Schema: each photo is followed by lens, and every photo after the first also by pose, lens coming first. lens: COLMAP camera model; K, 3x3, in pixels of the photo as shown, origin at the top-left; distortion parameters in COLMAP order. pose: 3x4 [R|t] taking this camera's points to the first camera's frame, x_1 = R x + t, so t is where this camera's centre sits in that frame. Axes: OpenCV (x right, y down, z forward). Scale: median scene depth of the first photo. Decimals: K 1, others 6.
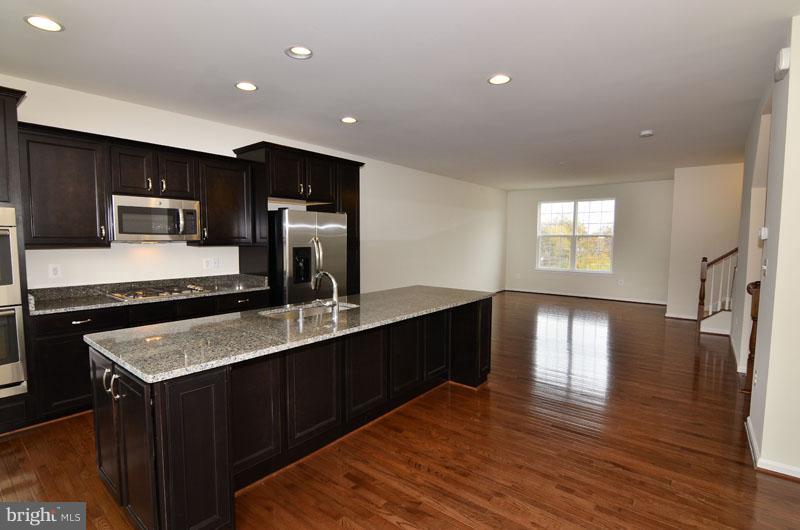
lens RADIAL K [[386.4, 0, 400.0], [0, 386.4, 265.0], [0, 0, 1]] dist [-0.001842, -0.012157]
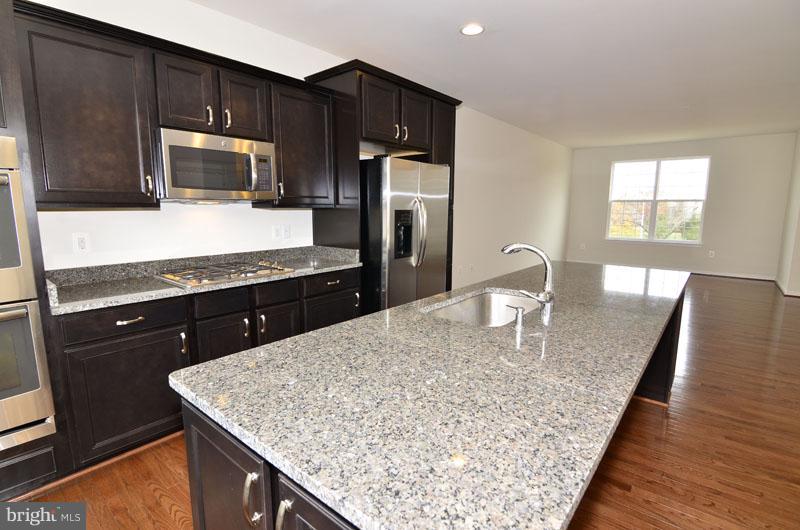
lens RADIAL K [[386.4, 0, 400.0], [0, 386.4, 265.0], [0, 0, 1]] dist [-0.001842, -0.012157]
pose [[0.999835, -0.000686, -0.018134, -0.277258], [0.002089, 0.996993, 0.077457, 0.002116], [0.018026, -0.077482, 0.996831, 0.279838]]
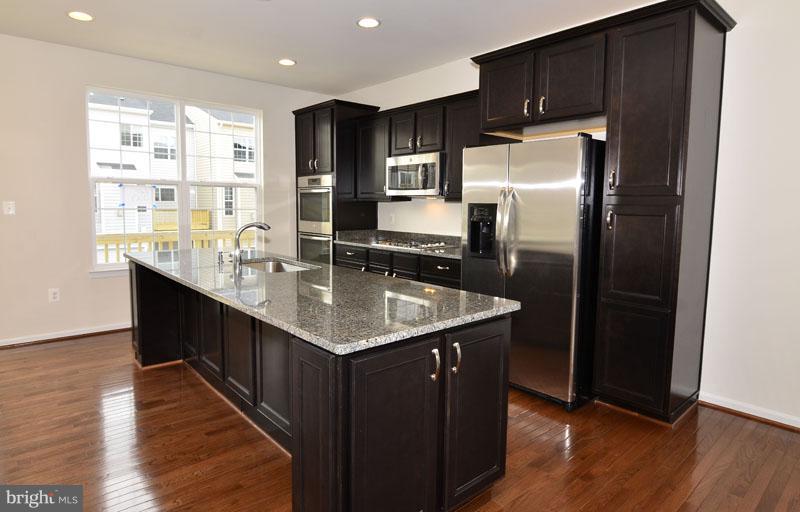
lens RADIAL K [[451.5, 0, 400.0], [0, 451.5, 256.0], [0, 0, 1]] dist [-0.031338, -0.001000]
pose [[-0.165596, 0.107199, -0.980350, 0.577859], [-0.079951, 0.989343, 0.121688, -0.044431], [0.982947, 0.098531, -0.155261, 1.103493]]
